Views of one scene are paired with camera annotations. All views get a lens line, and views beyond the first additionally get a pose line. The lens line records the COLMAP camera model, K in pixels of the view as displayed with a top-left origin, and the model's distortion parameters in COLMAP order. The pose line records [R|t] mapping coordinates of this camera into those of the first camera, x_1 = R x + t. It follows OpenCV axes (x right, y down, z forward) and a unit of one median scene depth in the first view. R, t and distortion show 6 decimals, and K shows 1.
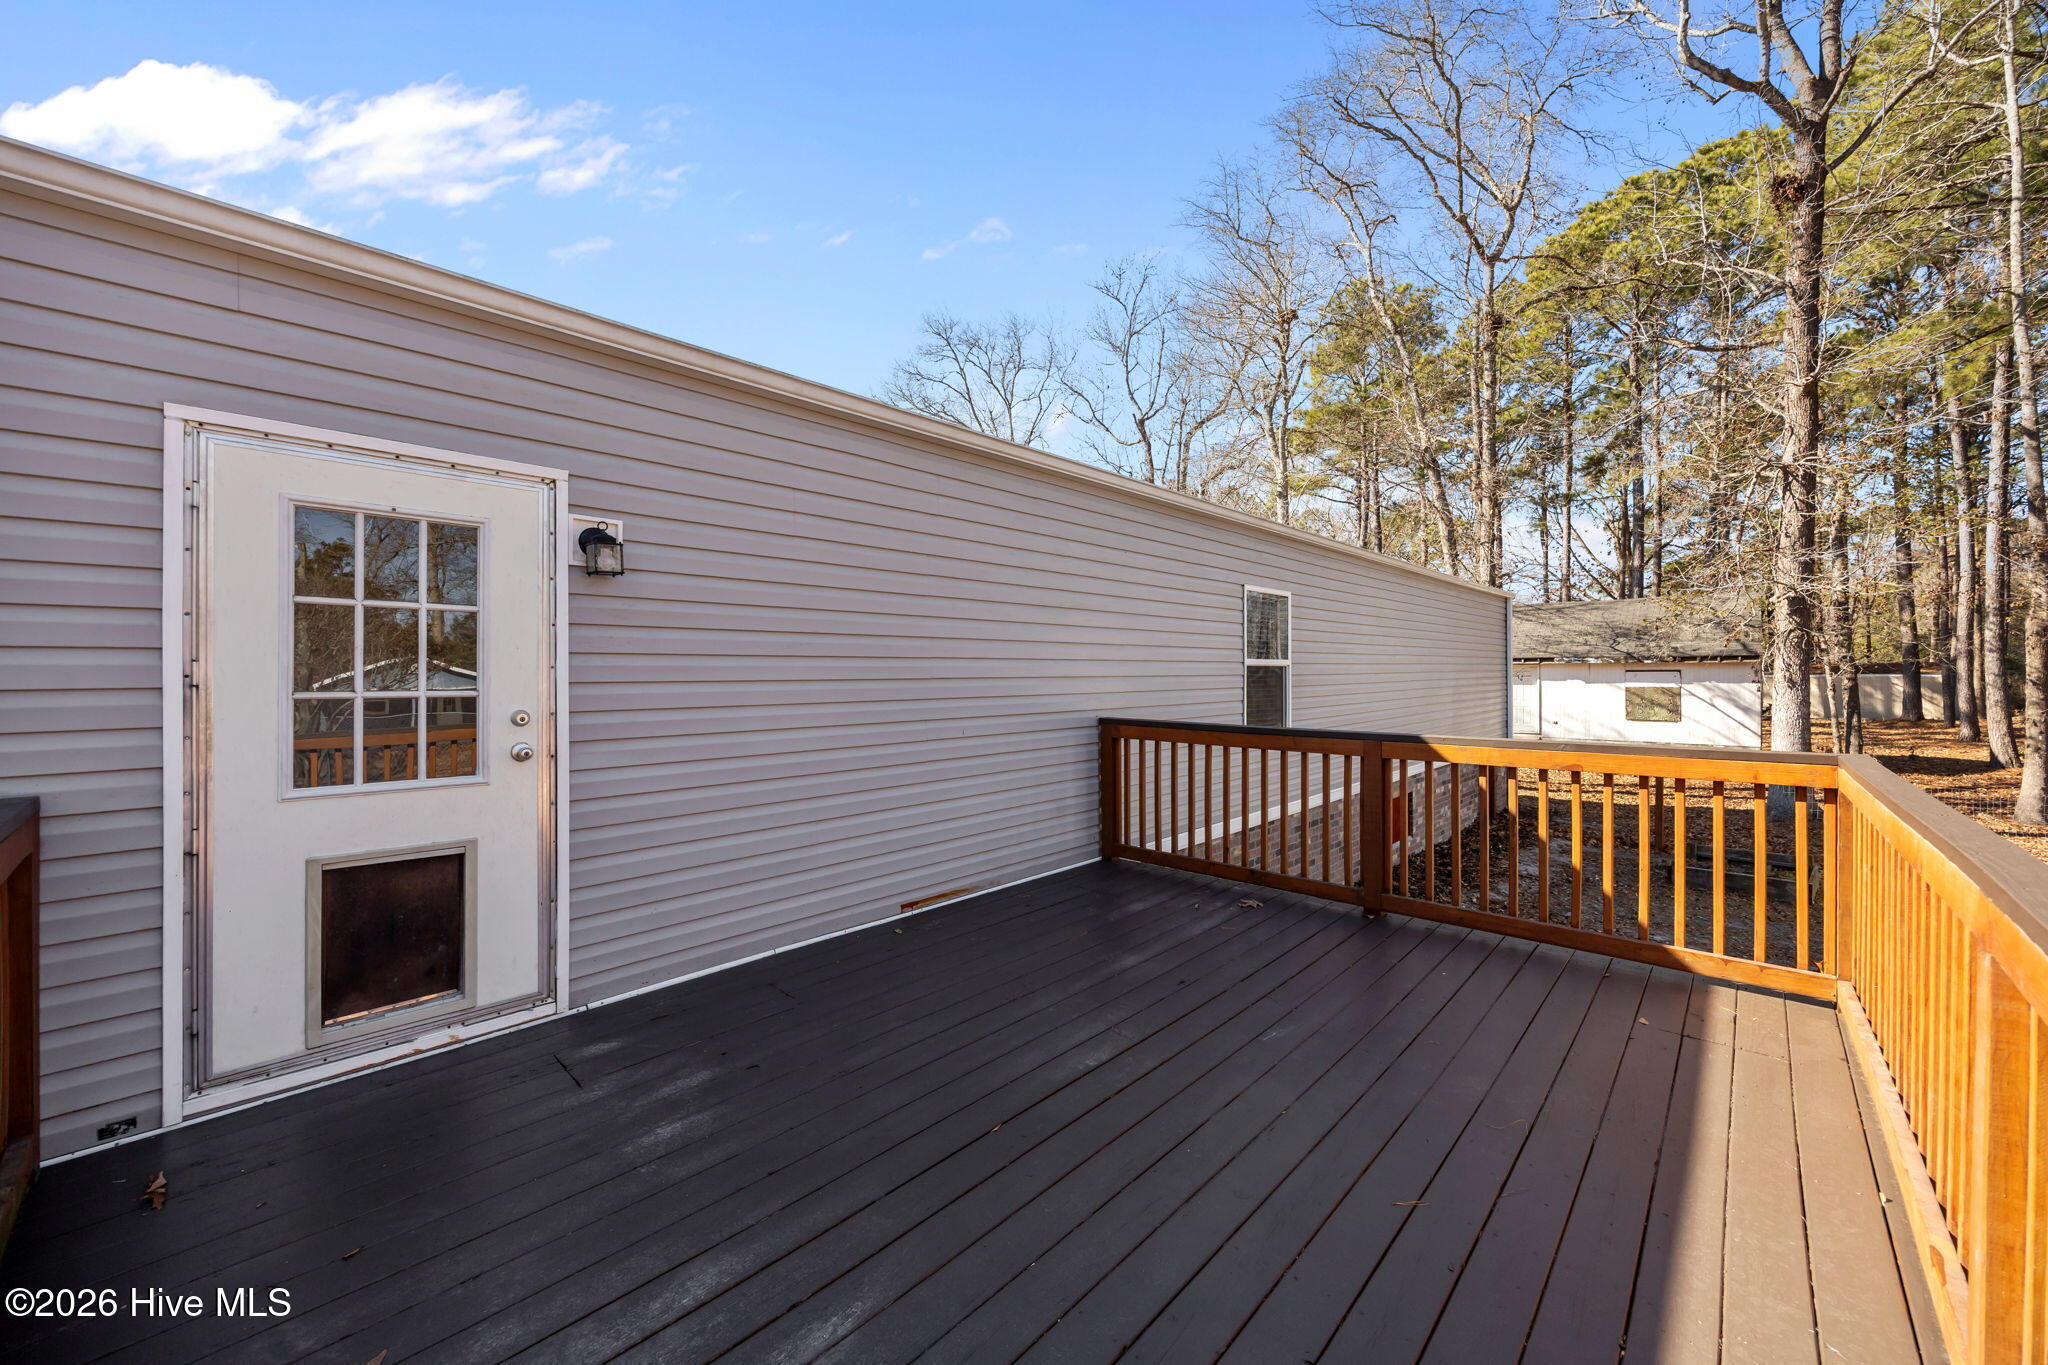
lens RADIAL K [[781.2, 0, 1007.5], [0, 781.2, 680.1], [0, 0, 1]] dist [-0.008227, 0.000702]
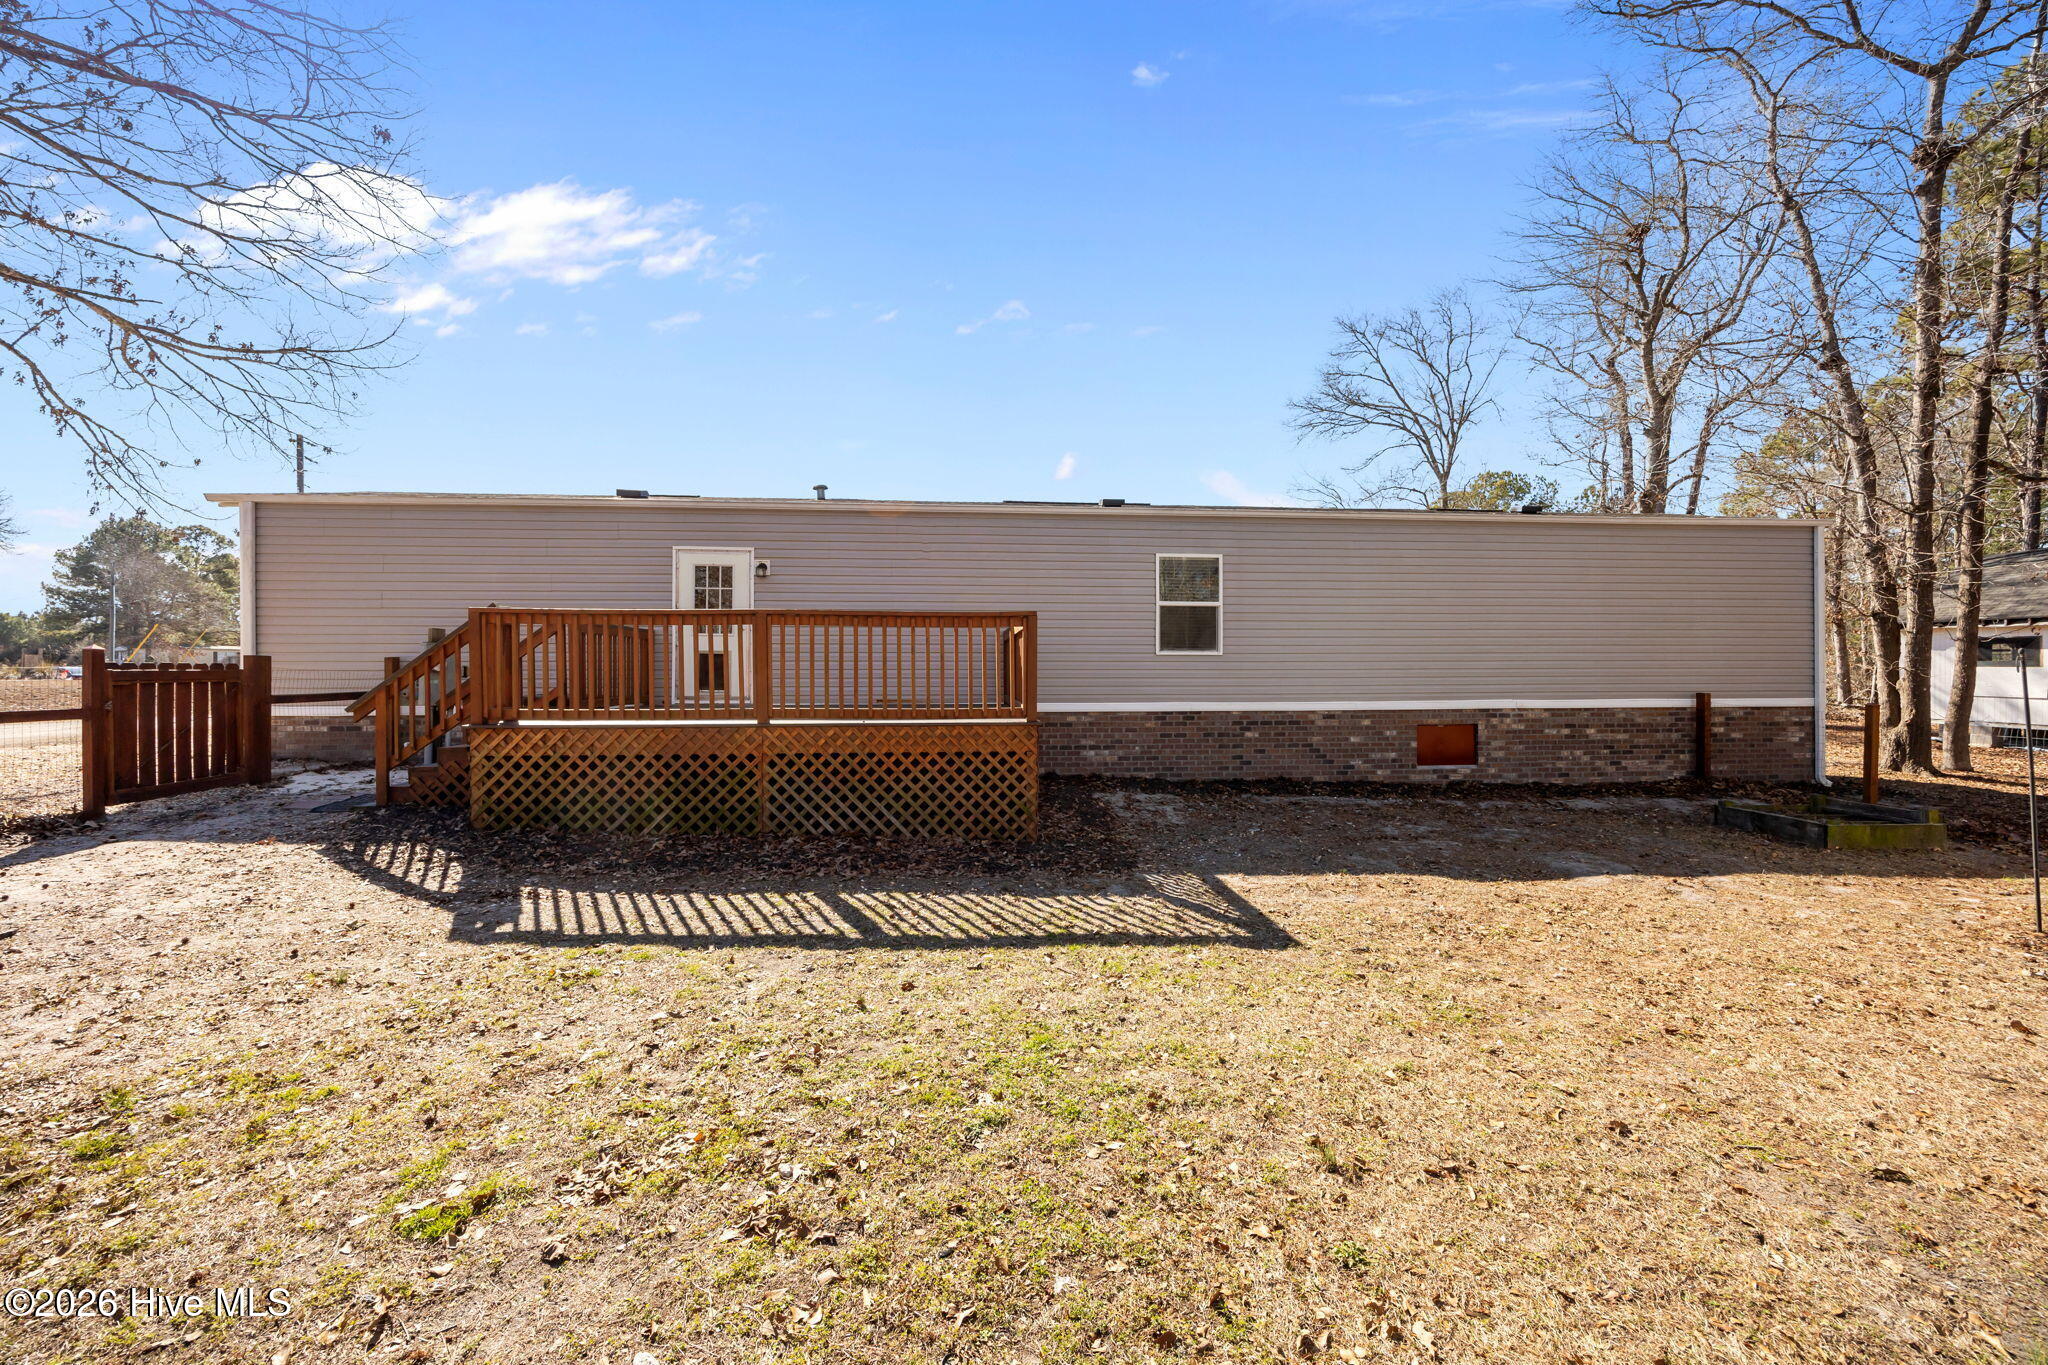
lens RADIAL K [[788.2, 0, 1022.2], [0, 788.2, 672.5], [0, 0, 1]] dist [-0.000242, -0.000107]
pose [[0.740226, 0.002102, -0.672355, 0.293928], [-0.011252, 0.999894, -0.009262, 0.033365], [0.672264, 0.014421, 0.740171, -0.086165]]
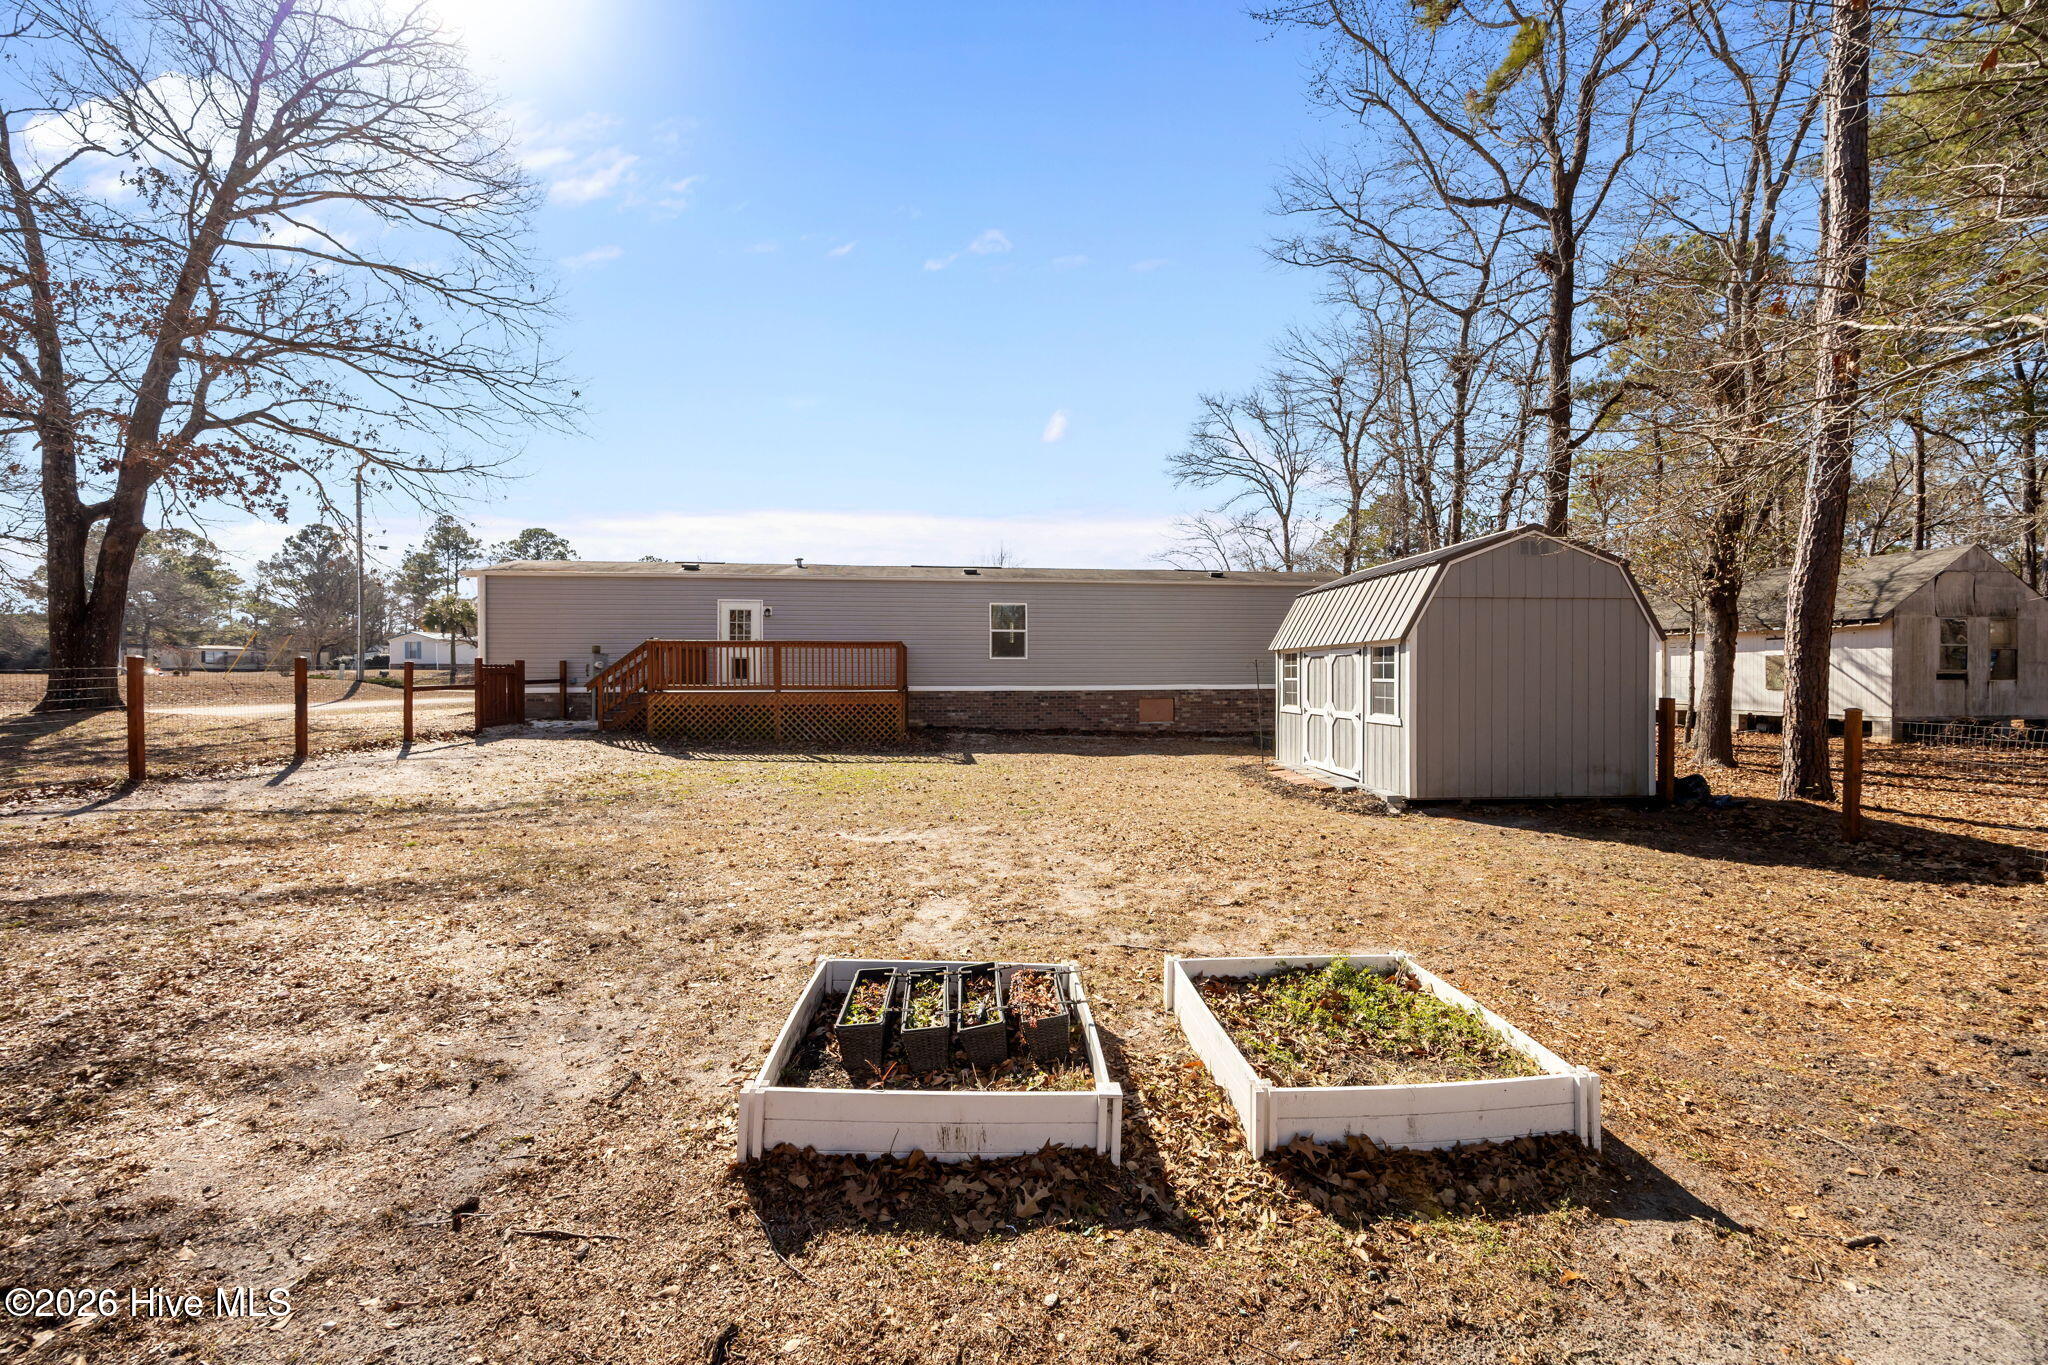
lens RADIAL K [[809.1, 0, 1032.3], [0, 809.1, 686.5], [0, 0, 1]] dist [-0.002375, -0.000219]
pose [[0.766720, 0.014835, -0.641811, 0.571362], [-0.009835, 0.999887, 0.011363, 0.035703], [0.641907, -0.002400, 0.766779, -0.280457]]
